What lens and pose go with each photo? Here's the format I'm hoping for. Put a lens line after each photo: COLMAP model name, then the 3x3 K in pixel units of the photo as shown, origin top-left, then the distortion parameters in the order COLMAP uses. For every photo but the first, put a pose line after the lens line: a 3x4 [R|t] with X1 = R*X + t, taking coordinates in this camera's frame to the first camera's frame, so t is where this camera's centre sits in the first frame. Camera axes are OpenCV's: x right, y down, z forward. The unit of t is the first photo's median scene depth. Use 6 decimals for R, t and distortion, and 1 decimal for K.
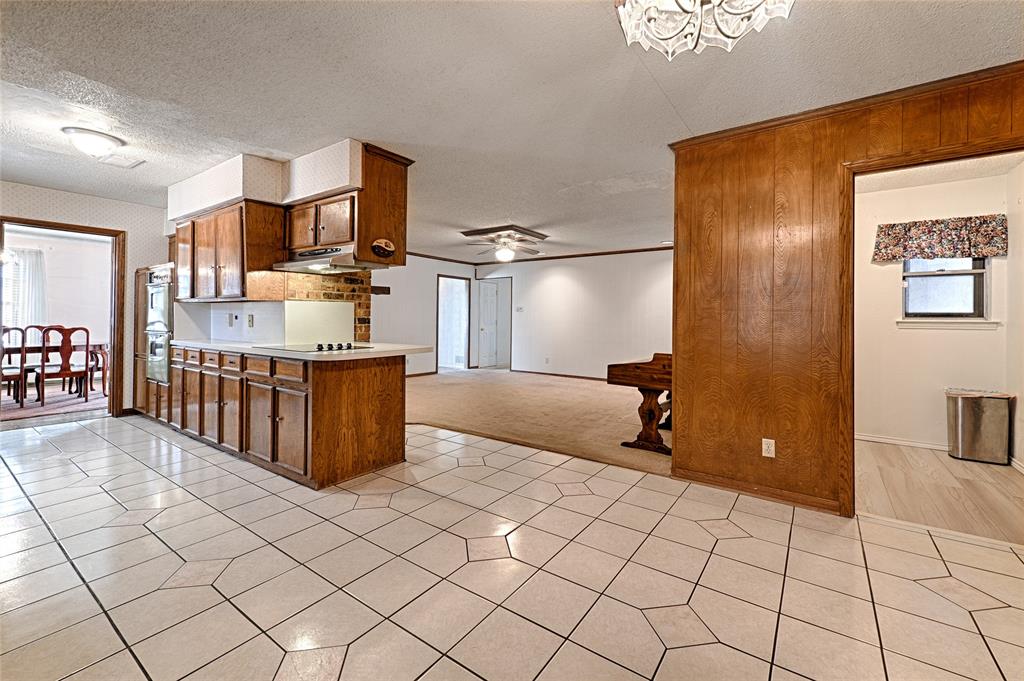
lens RADIAL K [[433.7, 0, 506.0], [0, 433.7, 316.1], [0, 0, 1]] dist [-0.000755, 0.000152]
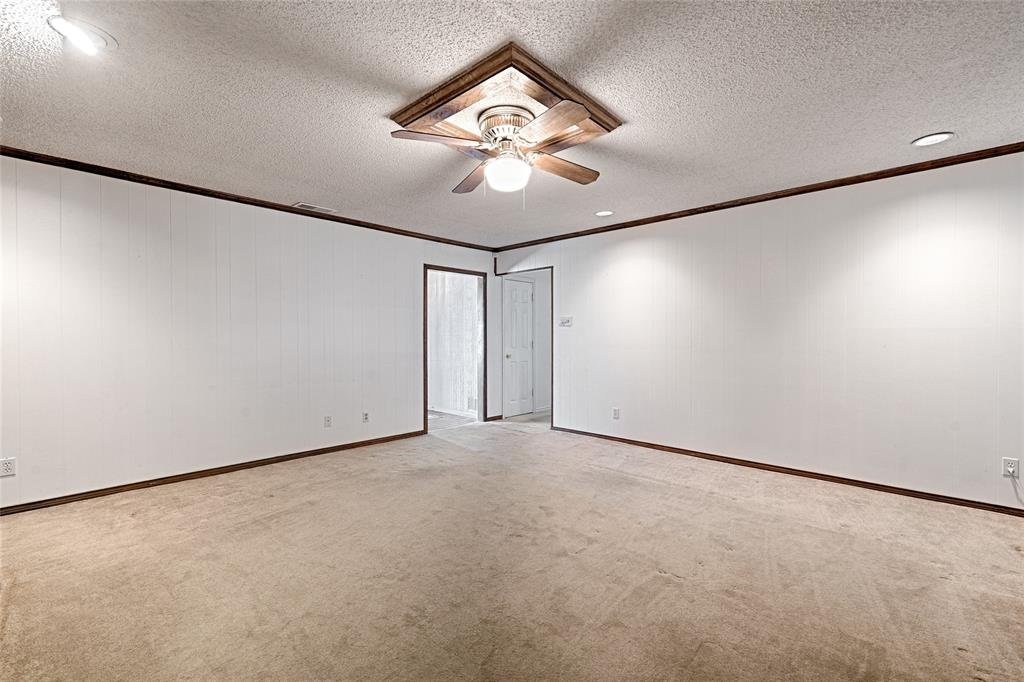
lens RADIAL K [[424.8, 0, 512.4], [0, 424.8, 340.1], [0, 0, 1]] dist [0.000249, 0.000016]
pose [[0.991061, -0.008583, -0.133132, 0.033216], [0.011169, 0.999763, 0.018688, -0.003481], [0.132940, -0.020008, 0.990922, 0.407630]]
